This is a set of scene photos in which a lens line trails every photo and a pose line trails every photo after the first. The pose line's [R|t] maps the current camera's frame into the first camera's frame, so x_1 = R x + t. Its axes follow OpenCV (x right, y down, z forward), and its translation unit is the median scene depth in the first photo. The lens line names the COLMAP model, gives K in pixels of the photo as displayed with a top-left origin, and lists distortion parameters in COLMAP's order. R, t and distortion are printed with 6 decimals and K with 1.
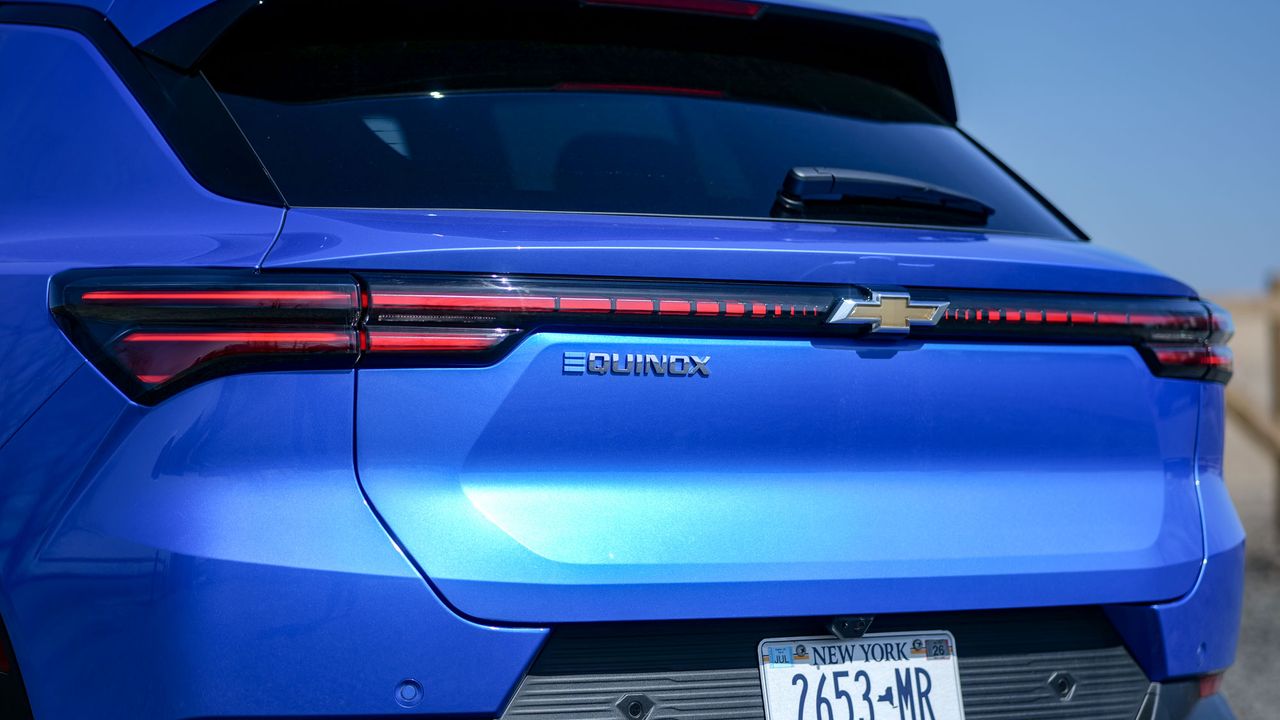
lens RADIAL K [[3184.2, 0, 640.6], [0, 3184.2, 359.4], [0, 0, 1]] dist [-0.032203, 0.000000]
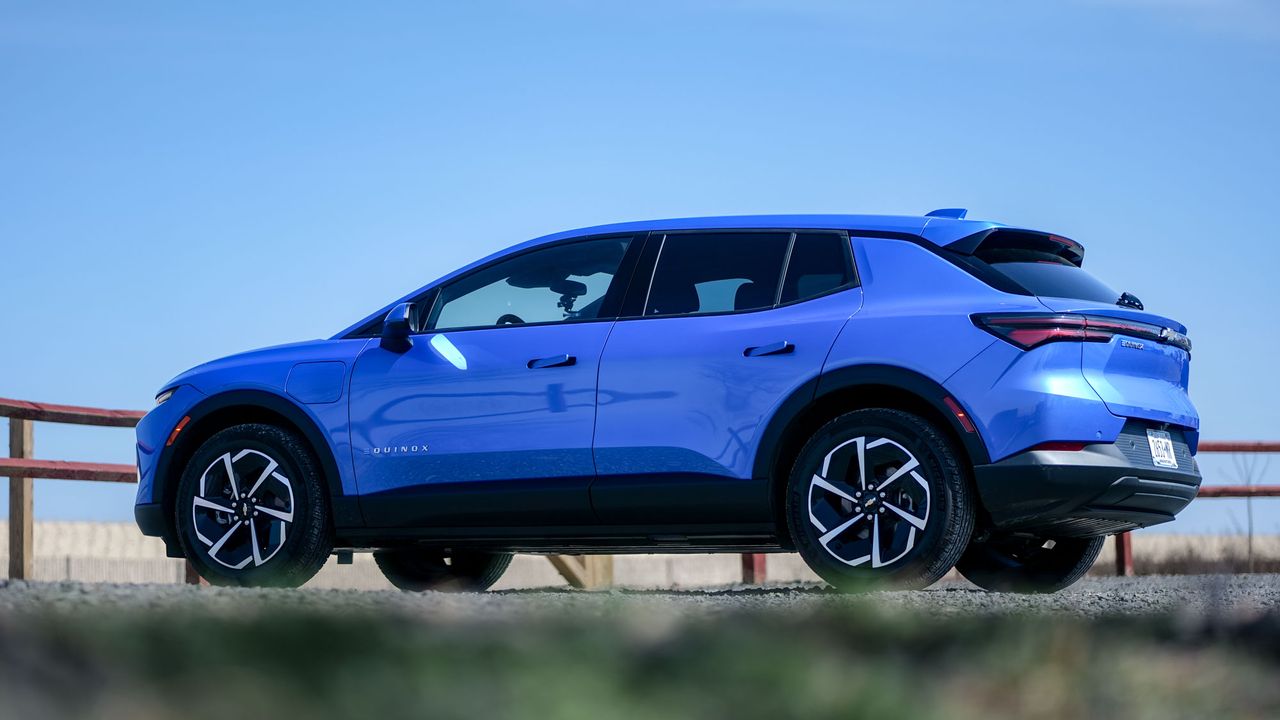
lens RADIAL K [[3184.2, 0, 640.5], [0, 3184.2, 361.3], [0, 0, 1]] dist [-0.032203, 0.000000]
pose [[0.822407, 0.042865, 0.567282, -2.304913], [0.017429, 0.994791, -0.100436, 0.342236], [-0.568632, 0.092487, 0.817376, -1.464499]]
